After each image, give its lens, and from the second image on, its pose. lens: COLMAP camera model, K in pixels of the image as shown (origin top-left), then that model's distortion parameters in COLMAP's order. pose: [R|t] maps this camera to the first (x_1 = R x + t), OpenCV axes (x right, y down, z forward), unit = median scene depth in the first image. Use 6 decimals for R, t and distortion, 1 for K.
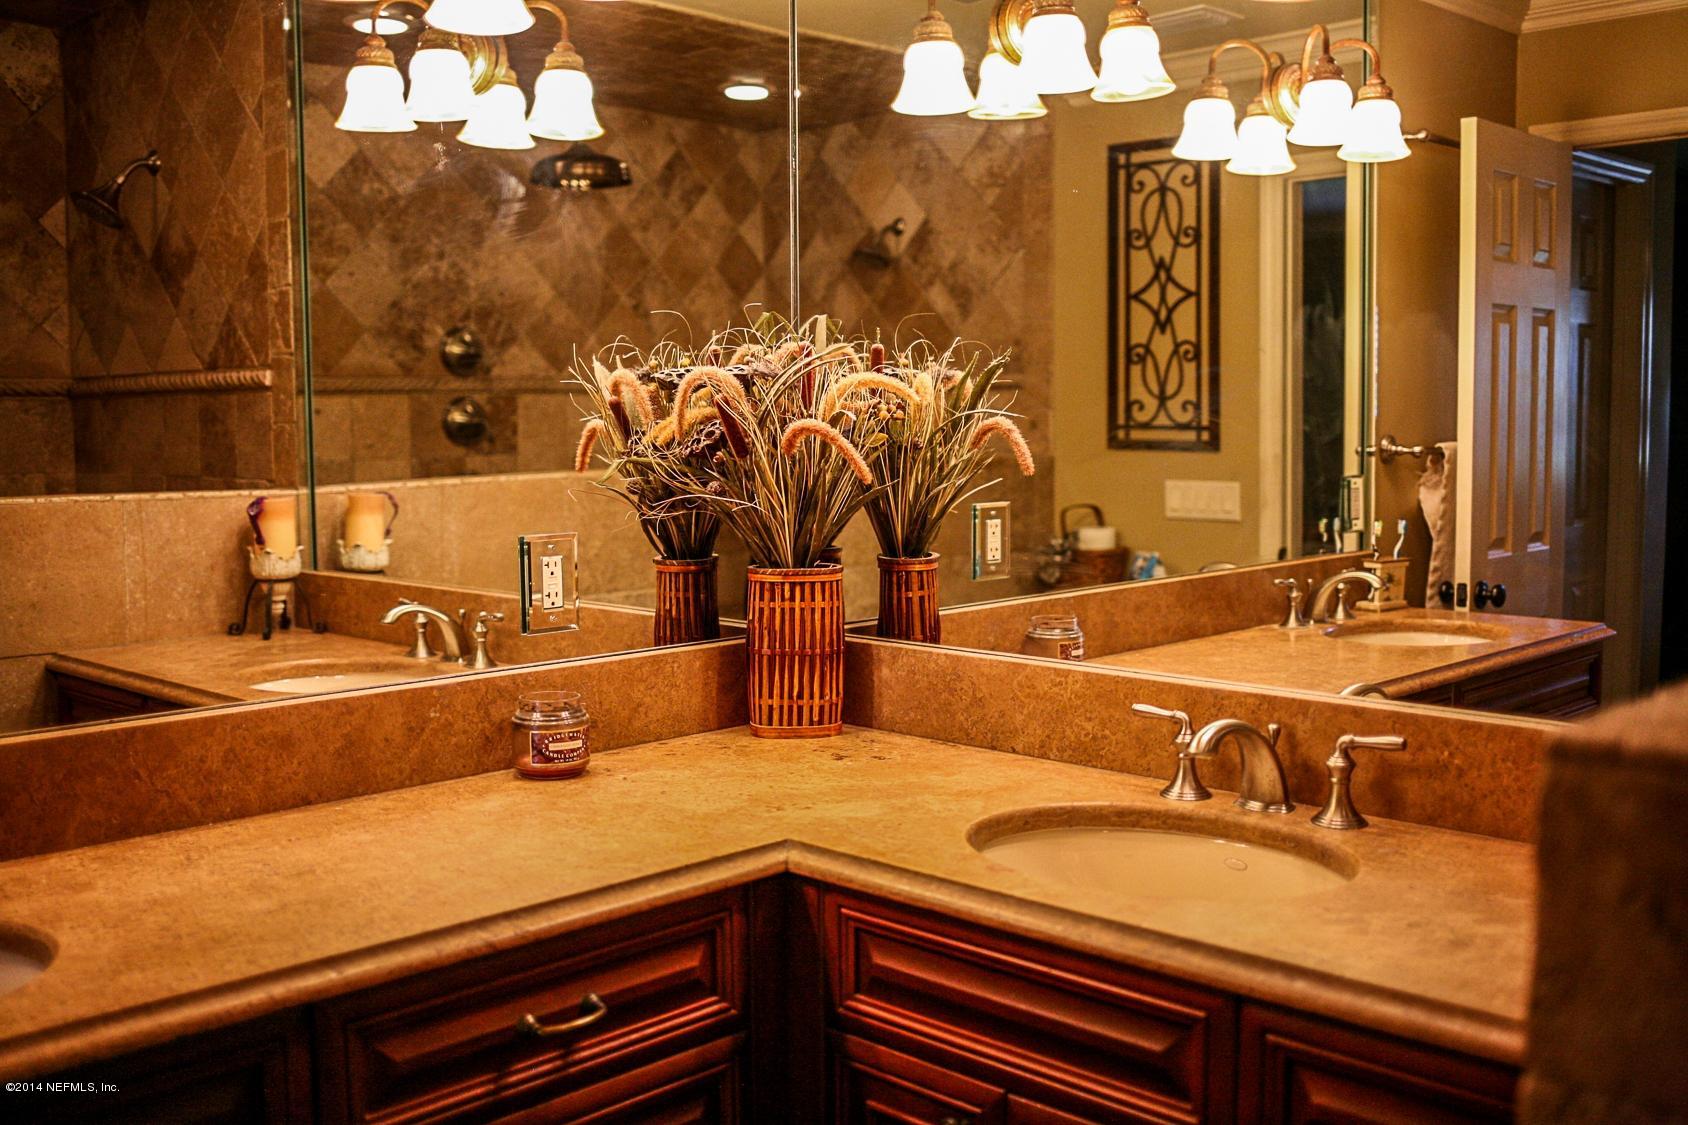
lens RADIAL K [[1674.1, 0, 845.4], [0, 1674.1, 562.6], [0, 0, 1]] dist [-0.055977, 0.000000]
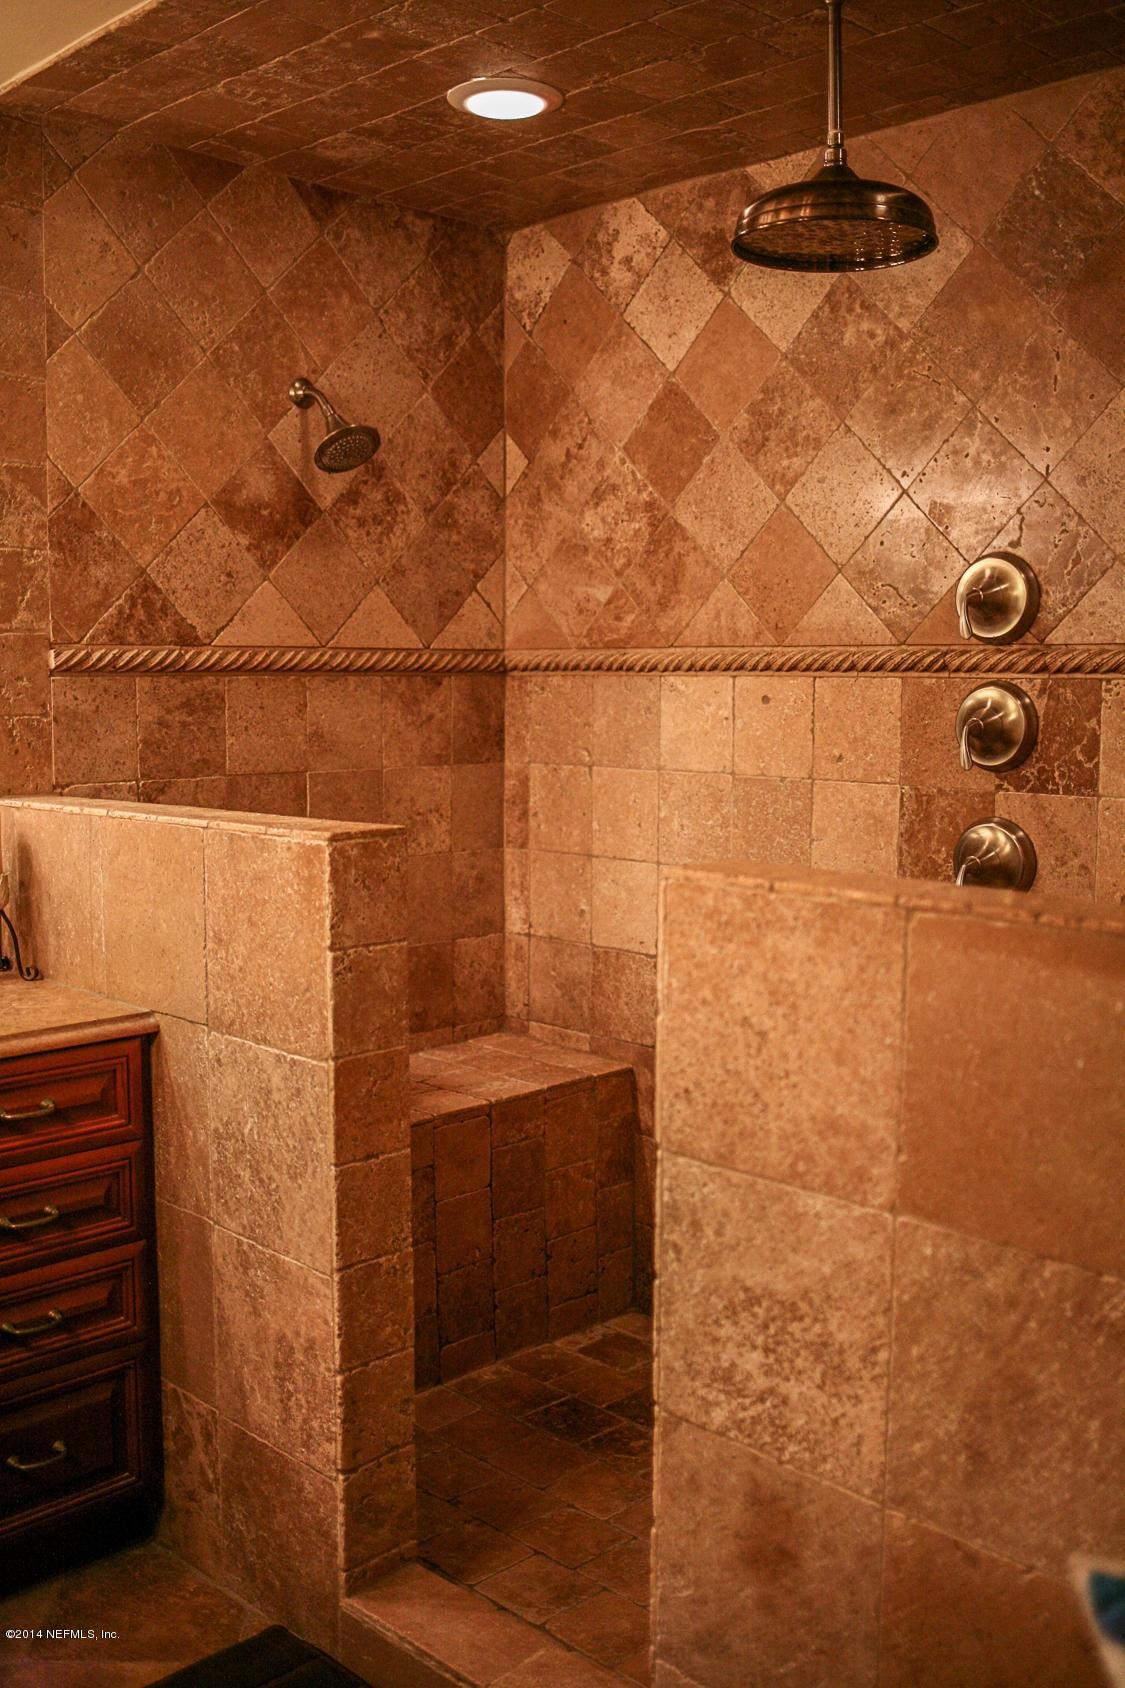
lens RADIAL K [[1674.1, 0, 564.2], [0, 1674.1, 836.8], [0, 0, 1]] dist [-0.055977, 0.000000]
pose [[0.003602, 0.107366, -0.994213, 0.333033], [-0.097354, 0.989534, 0.106508, -0.098021], [0.995243, 0.096407, 0.014016, 0.901849]]
